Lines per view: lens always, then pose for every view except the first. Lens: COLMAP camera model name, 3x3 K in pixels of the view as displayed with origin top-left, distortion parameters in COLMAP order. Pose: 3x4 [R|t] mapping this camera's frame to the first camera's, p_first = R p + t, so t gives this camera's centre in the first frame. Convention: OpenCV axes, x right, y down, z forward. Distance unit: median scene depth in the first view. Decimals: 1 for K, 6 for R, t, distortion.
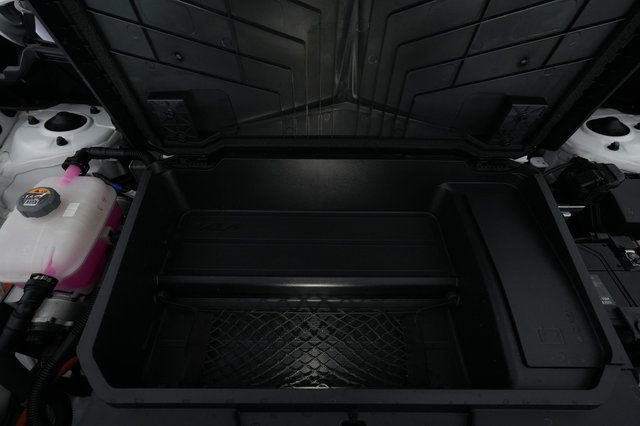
lens RADIAL K [[317.1, 0, 325.7], [0, 317.1, 212.4], [0, 0, 1]] dist [0.003516, 0.001298]
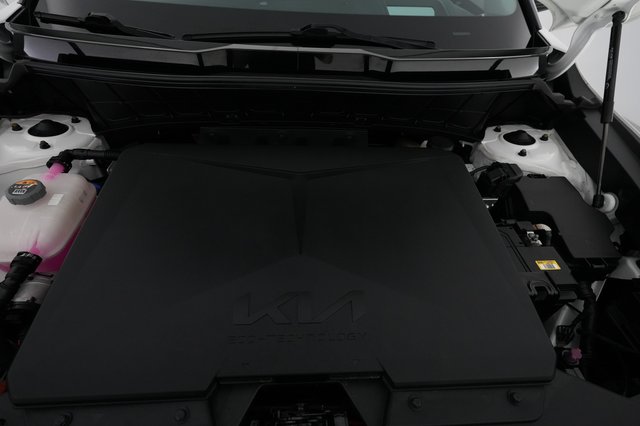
lens RADIAL K [[317.1, 0, 325.7], [0, 317.1, 212.4], [0, 0, 1]] dist [0.003516, 0.001298]
pose [[0.997151, -0.009144, 0.074878, 0.070884], [0.014843, 0.997004, -0.075913, 0.132371], [-0.073960, 0.076809, 0.994299, -0.186773]]
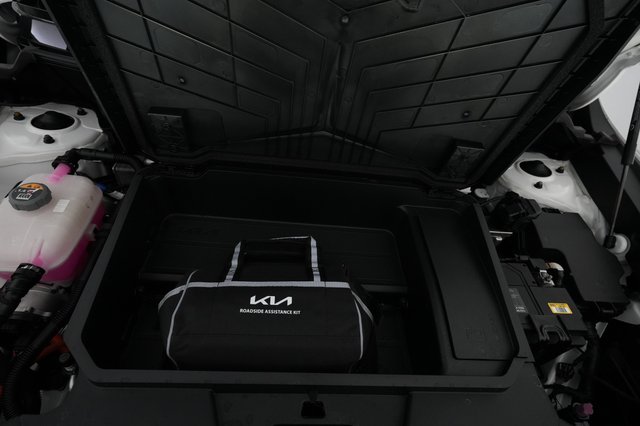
lens RADIAL K [[317.1, 0, 325.7], [0, 317.1, 212.4], [0, 0, 1]] dist [0.003516, 0.001298]
pose [[0.992227, 0.068373, 0.103975, -0.027911], [-0.063995, 0.996940, -0.044881, 0.004058], [-0.106725, 0.037878, 0.993567, -0.150405]]
